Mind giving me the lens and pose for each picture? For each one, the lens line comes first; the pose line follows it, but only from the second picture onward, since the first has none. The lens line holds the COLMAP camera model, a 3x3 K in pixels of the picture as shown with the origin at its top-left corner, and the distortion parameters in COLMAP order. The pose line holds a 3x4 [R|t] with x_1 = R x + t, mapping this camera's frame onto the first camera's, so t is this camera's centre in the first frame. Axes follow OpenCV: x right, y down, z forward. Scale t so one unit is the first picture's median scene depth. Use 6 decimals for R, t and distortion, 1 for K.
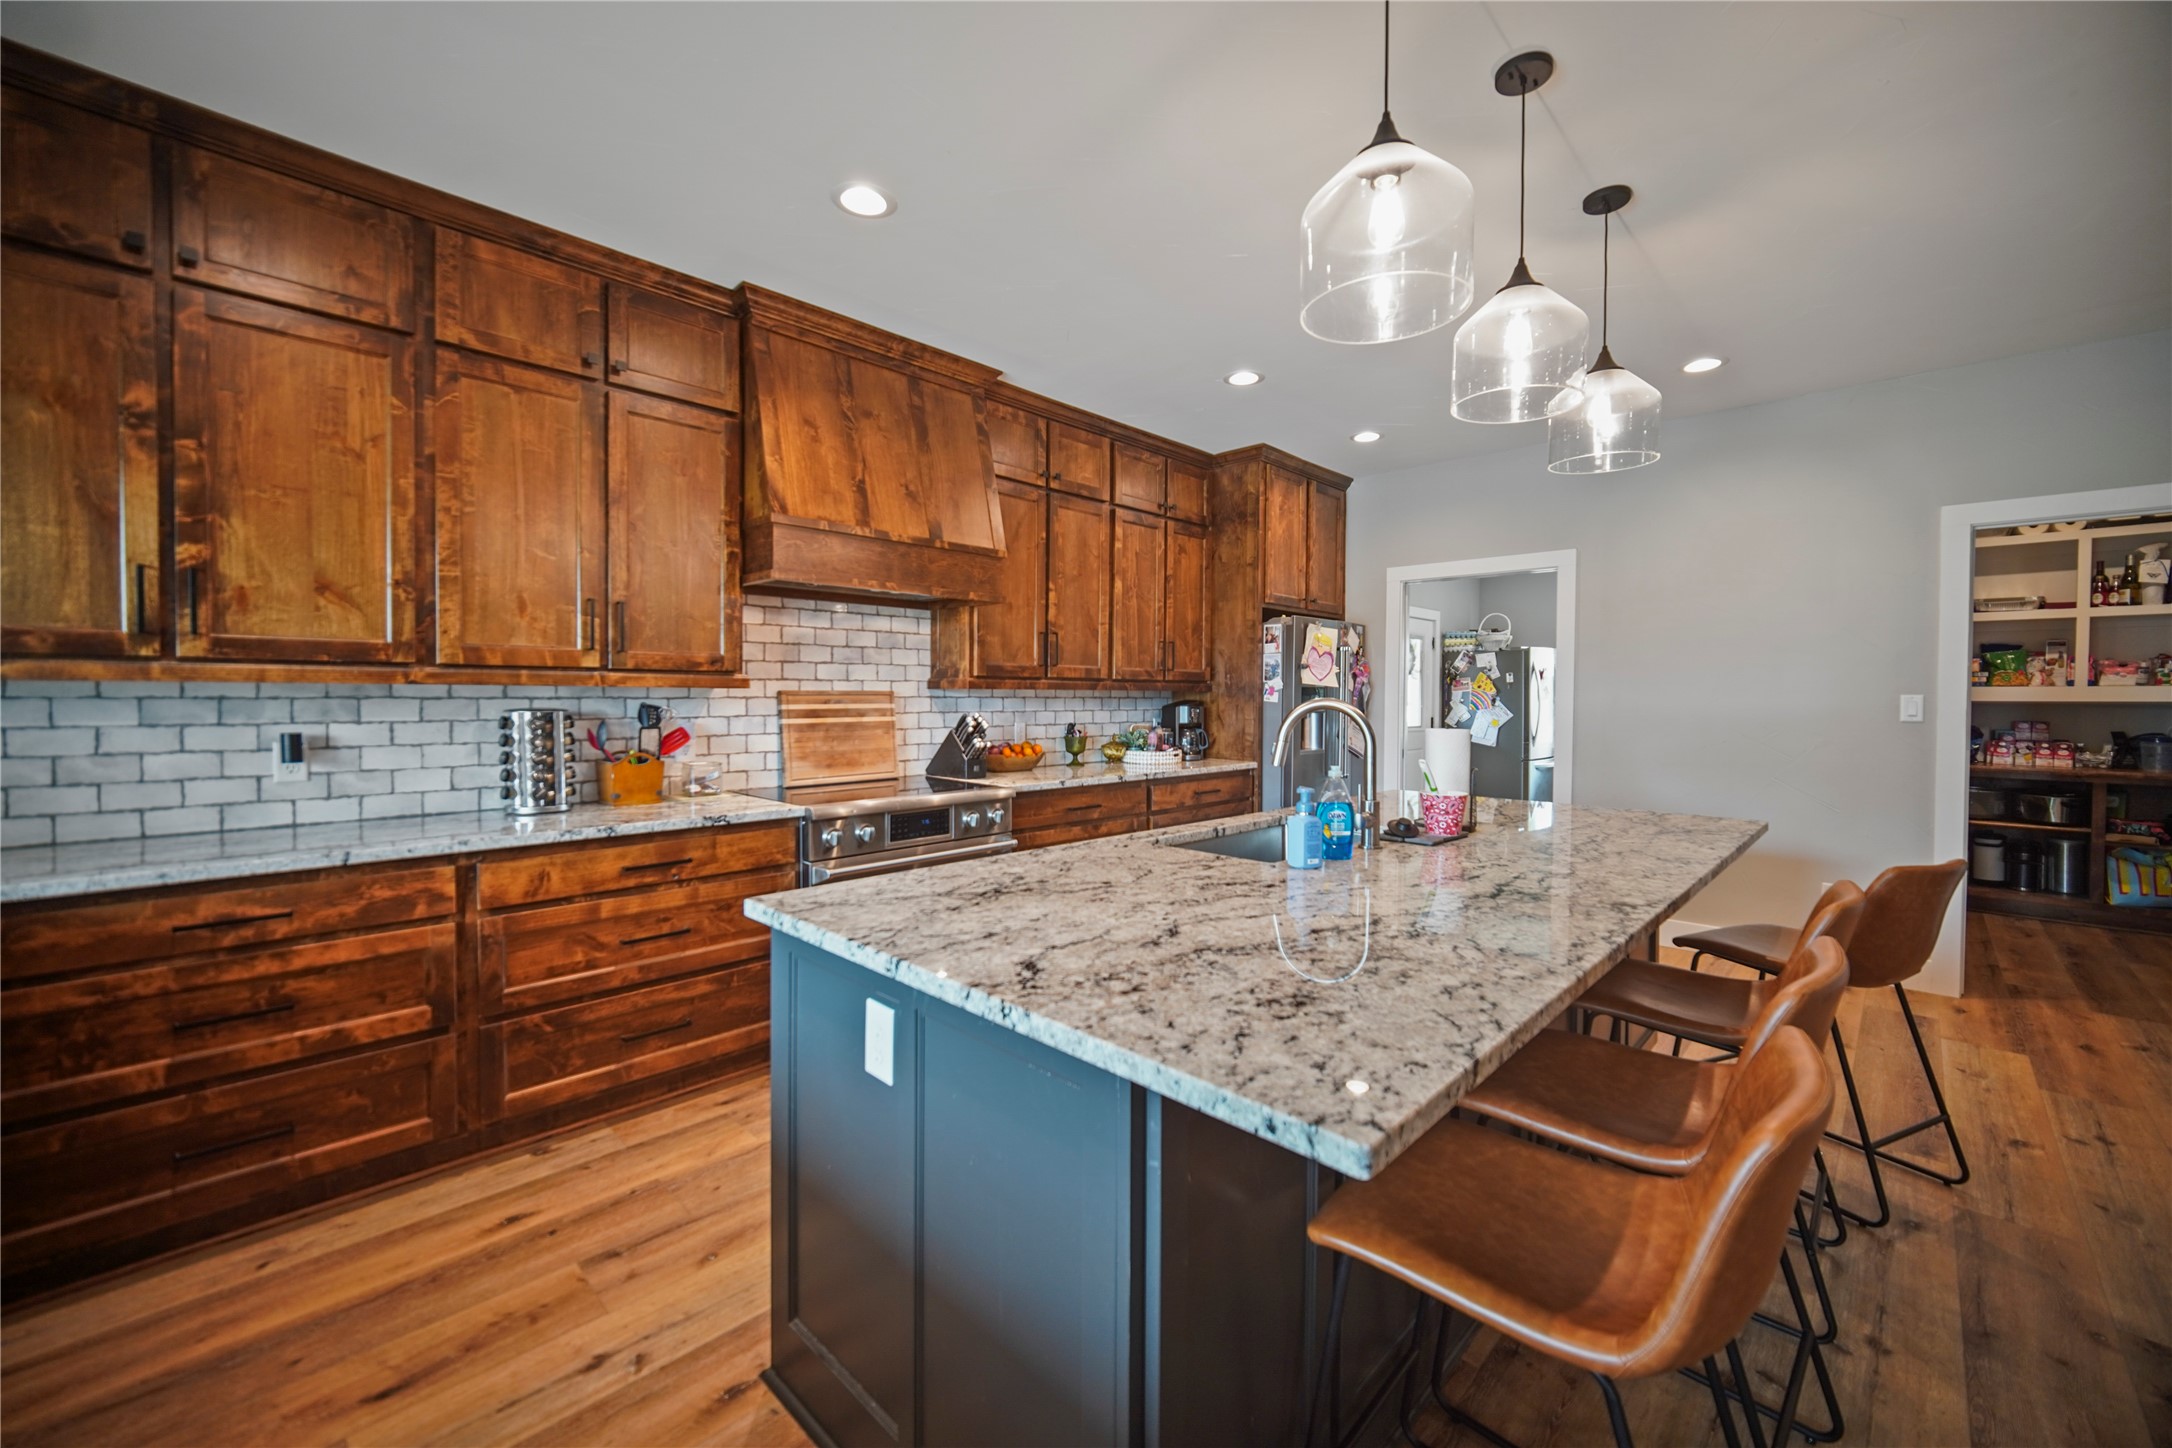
lens RADIAL K [[855.5, 0, 1087.9], [0, 855.5, 712.9], [0, 0, 1]] dist [-0.001022, -0.000156]
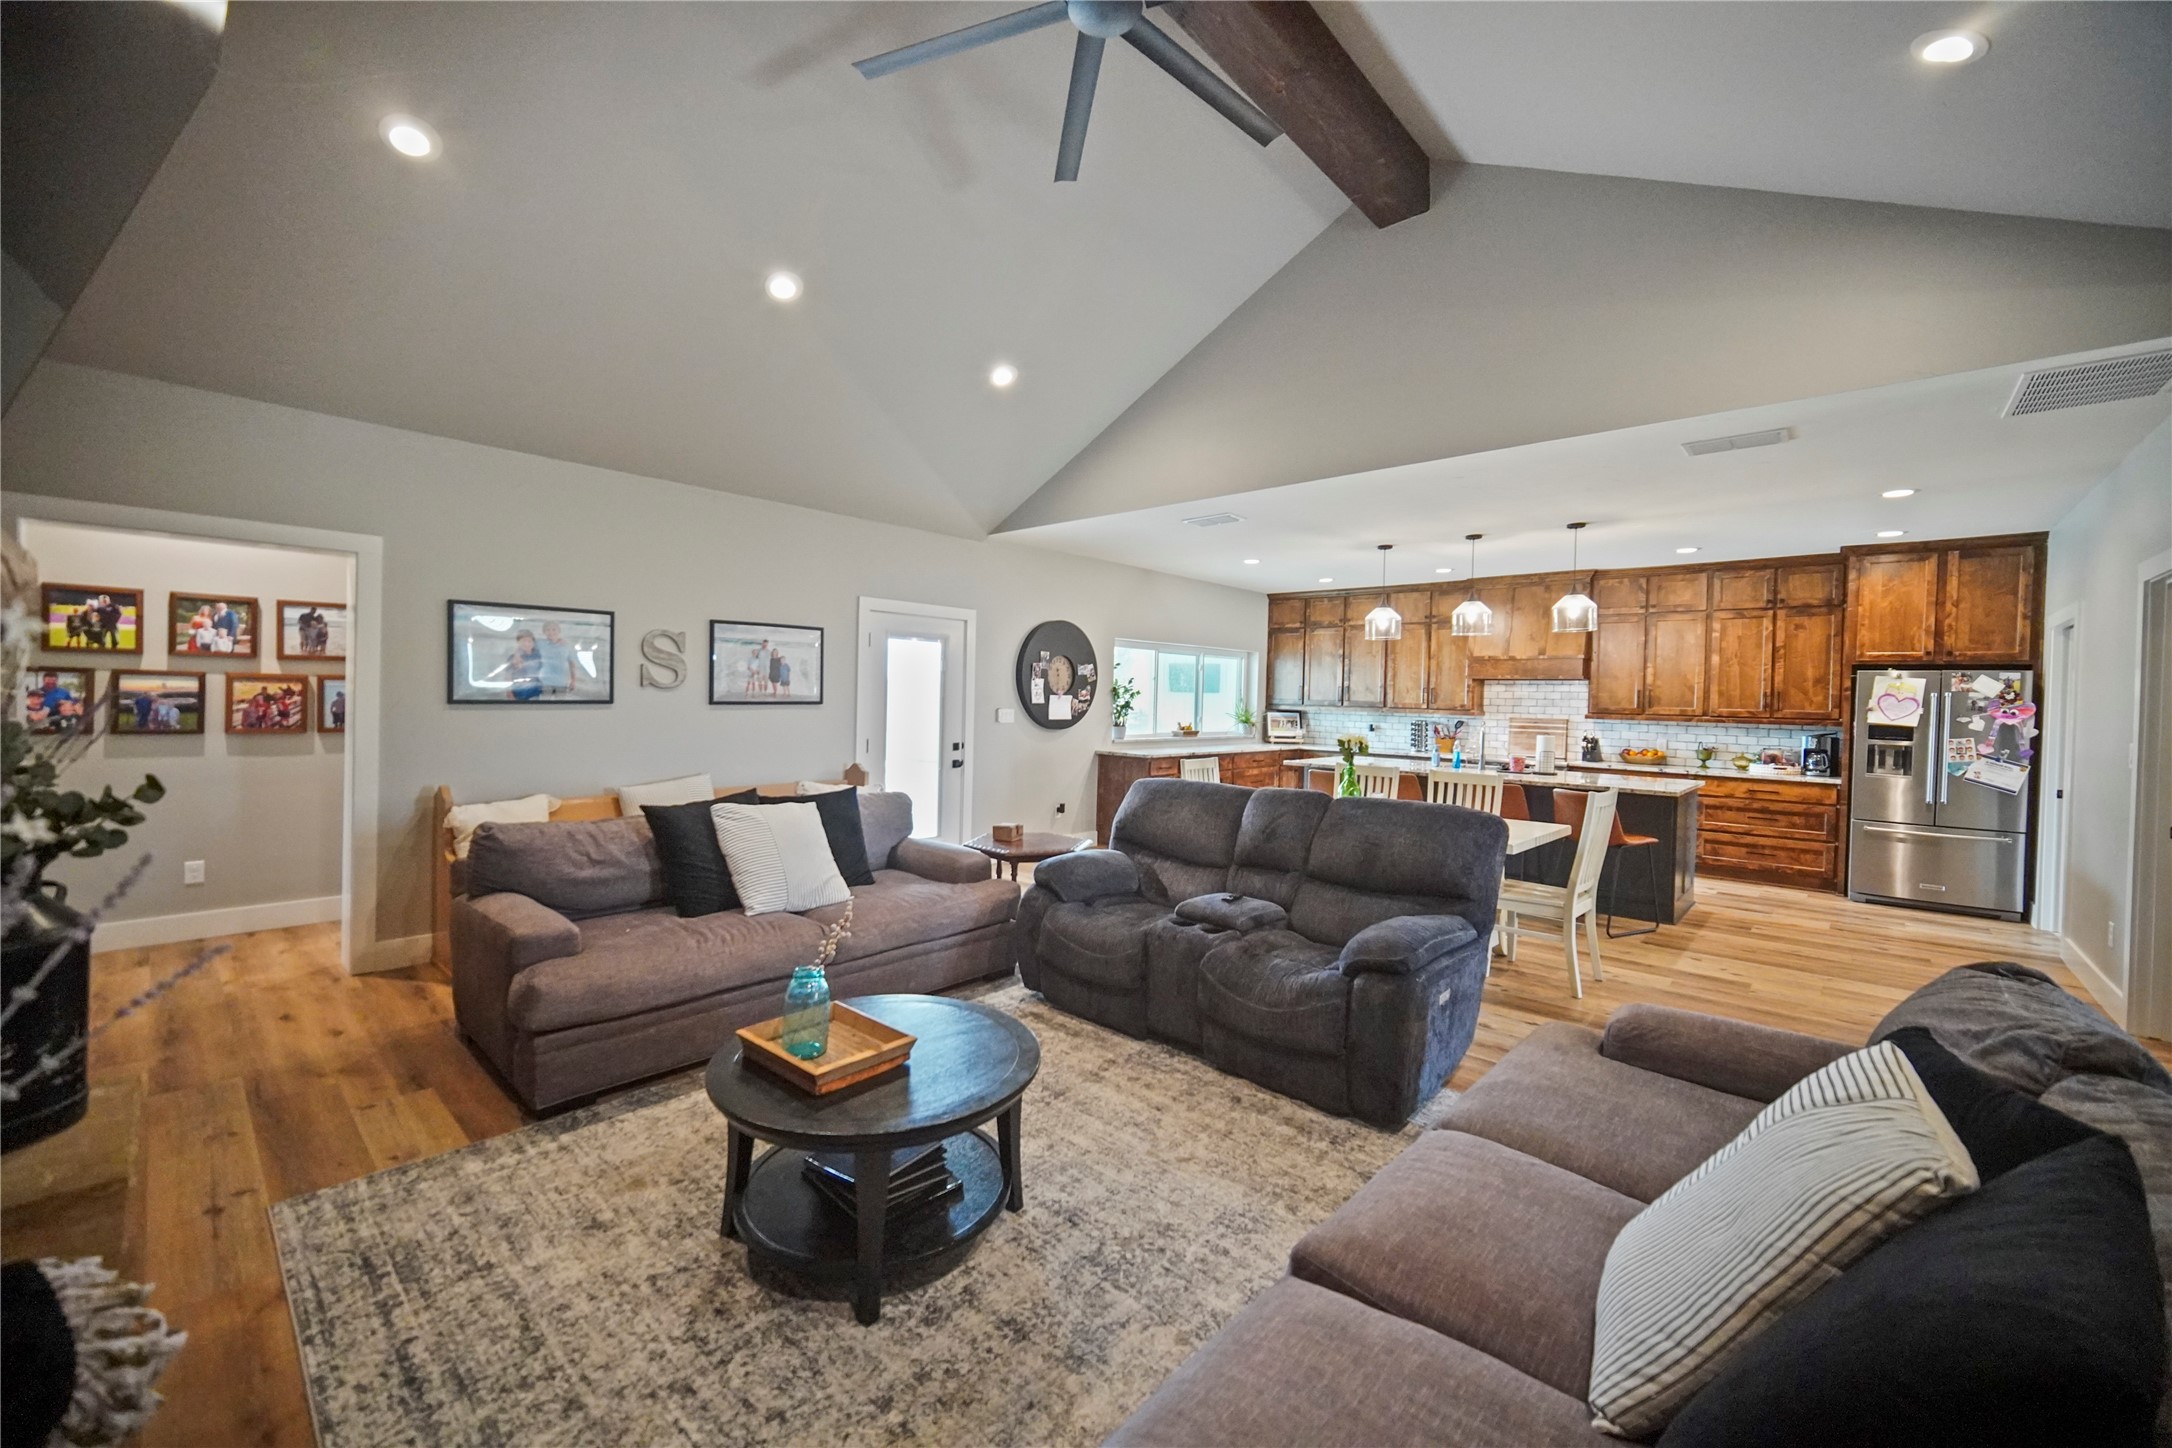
lens RADIAL K [[855.5, 0, 1090.7], [0, 855.5, 715.9], [0, 0, 1]] dist [-0.001022, -0.000156]
pose [[0.032431, 0.013811, -0.999379, 1.822213], [-0.051125, 0.998618, 0.012141, 0.002293], [0.998166, 0.050699, 0.033092, -0.276313]]
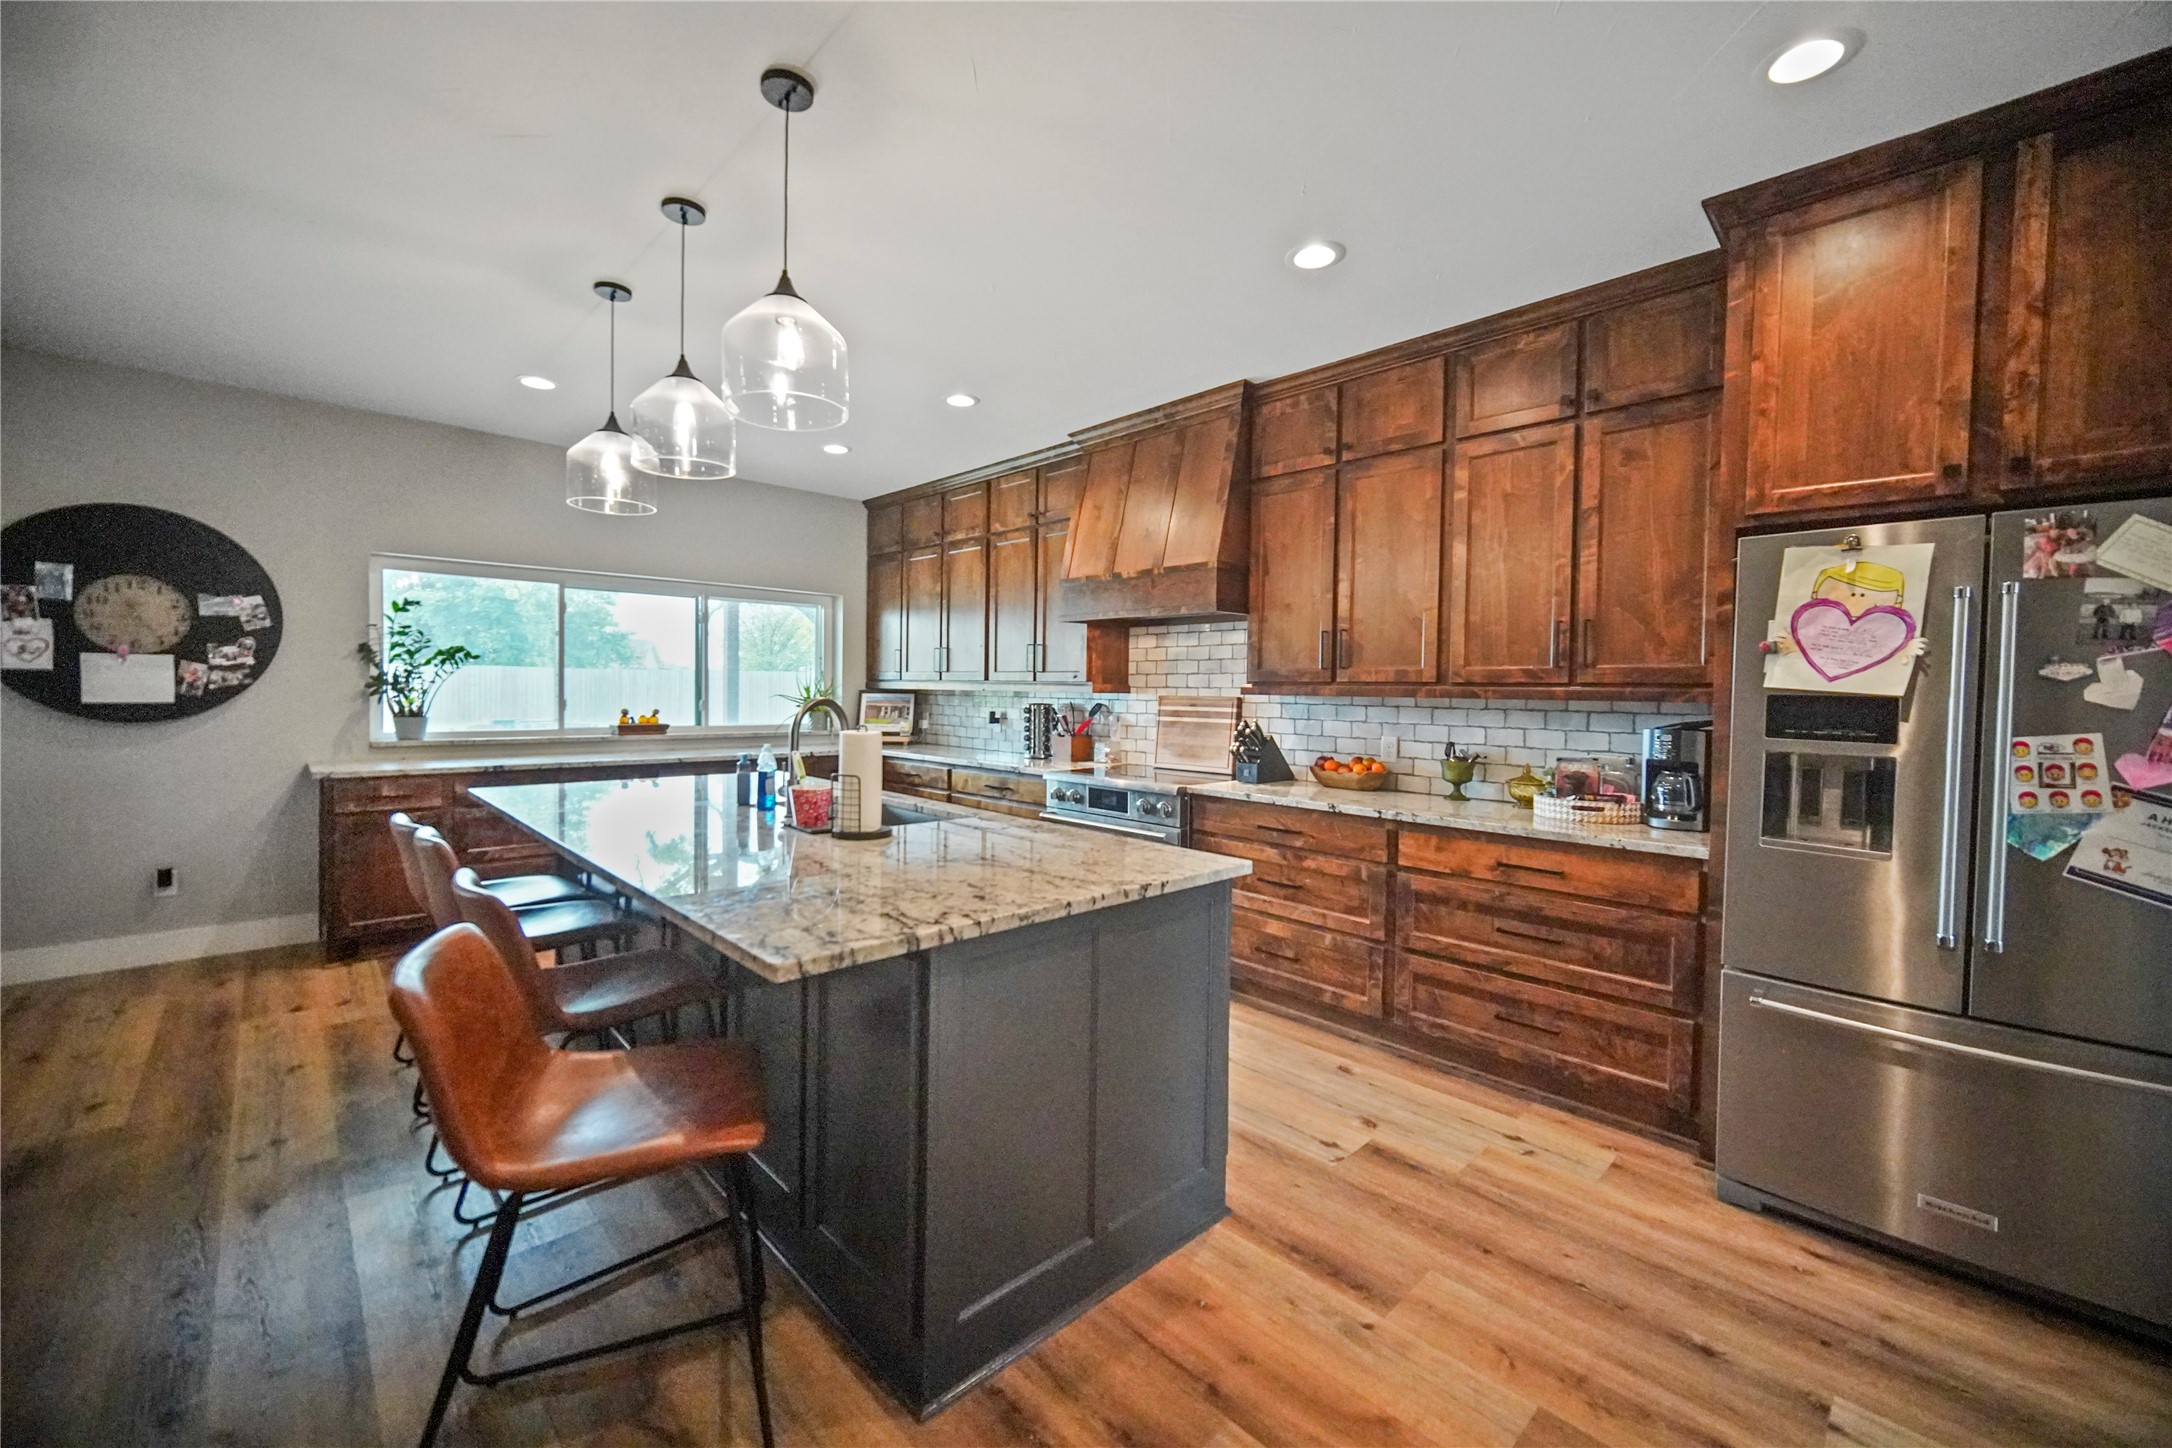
lens RADIAL K [[855.5, 0, 1088.8], [0, 855.5, 718.7], [0, 0, 1]] dist [-0.001022, -0.000156]
pose [[-0.032300, 0.022840, -0.999217, 0.846532], [-0.043512, 0.998759, 0.024236, -0.014853], [0.998531, 0.044261, -0.031266, 0.797037]]
